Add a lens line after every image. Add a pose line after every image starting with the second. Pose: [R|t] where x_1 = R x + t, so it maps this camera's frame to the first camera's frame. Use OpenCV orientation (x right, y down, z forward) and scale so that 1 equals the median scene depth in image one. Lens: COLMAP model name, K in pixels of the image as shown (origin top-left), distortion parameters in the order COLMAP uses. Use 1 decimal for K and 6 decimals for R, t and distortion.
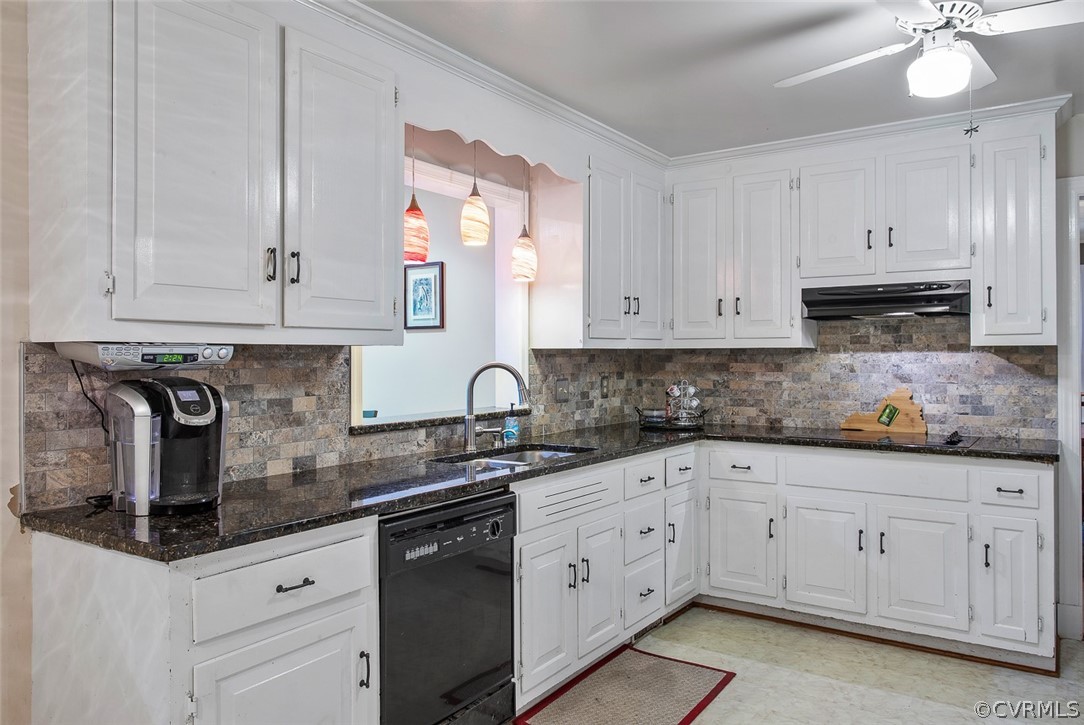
lens RADIAL K [[791.6, 0, 540.5], [0, 791.6, 352.6], [0, 0, 1]] dist [0.022901, 0.002898]
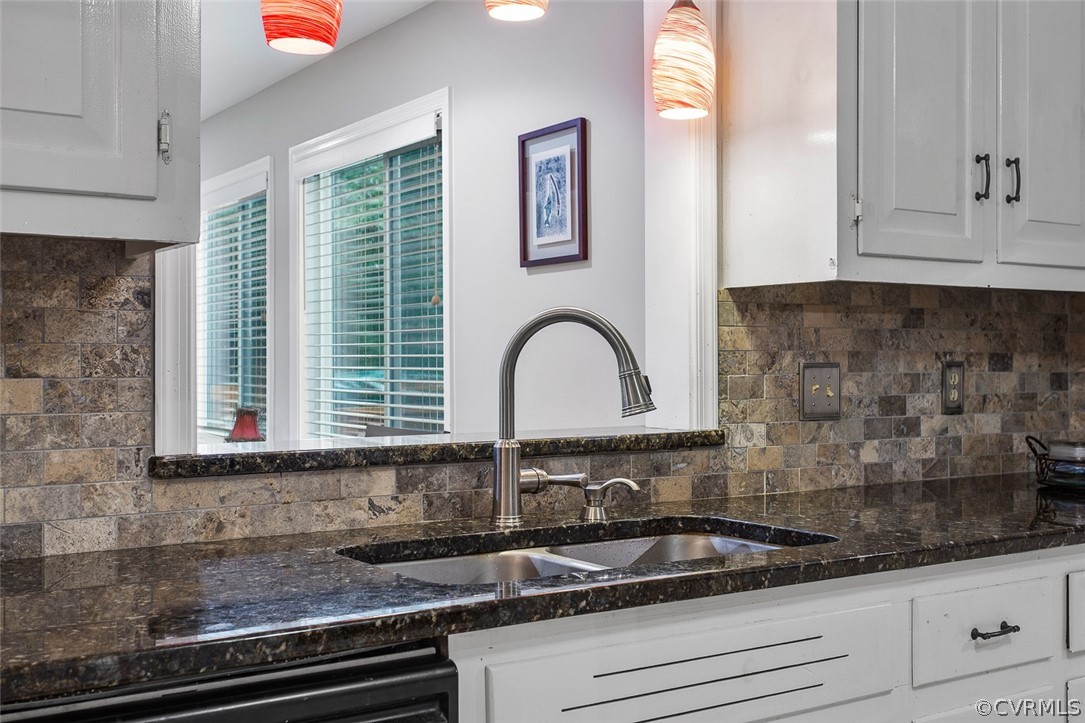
lens RADIAL K [[1194.8, 0, 546.9], [0, 1194.8, 356.7], [0, 0, 1]] dist [0.009404, 0.000000]
pose [[0.928934, -0.003020, -0.370233, 0.133118], [0.001721, 0.999991, -0.003837, 0.033331], [0.370241, 0.002927, 0.928931, 0.377131]]
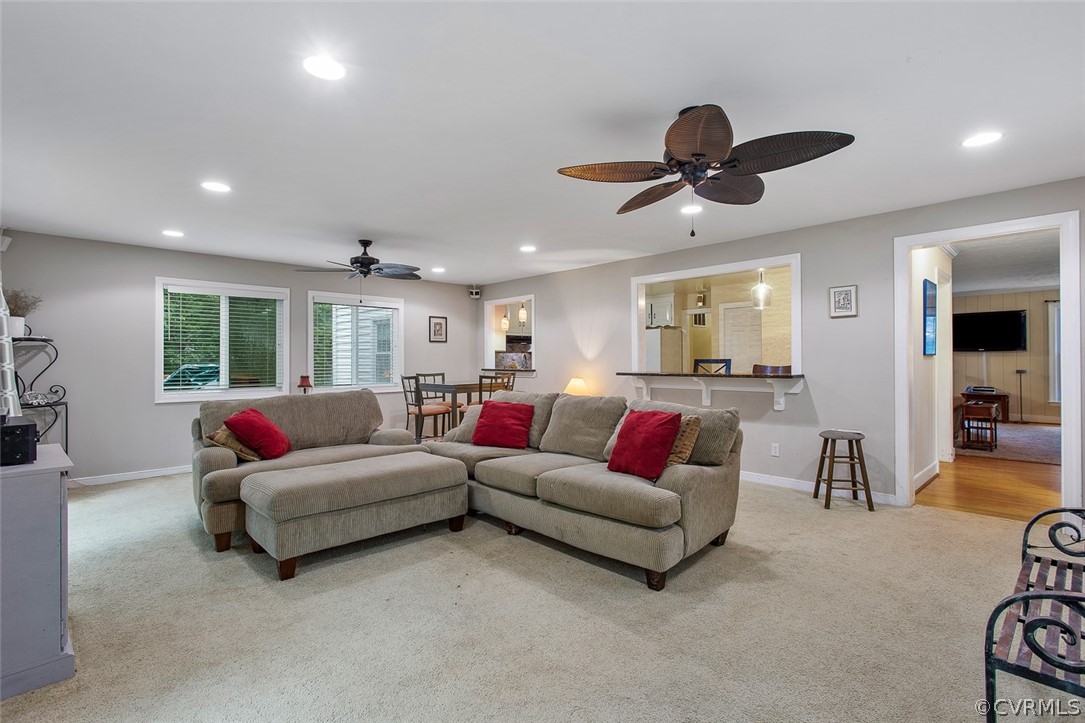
lens RADIAL K [[515.7, 0, 535.6], [0, 515.7, 358.0], [0, 0, 1]] dist [0.000890, 0.000364]
pose [[0.223848, 0.000192, 0.974624, -2.000706], [-0.002727, 0.999996, 0.000429, 0.025855], [-0.974620, -0.002754, 0.223848, 0.348727]]
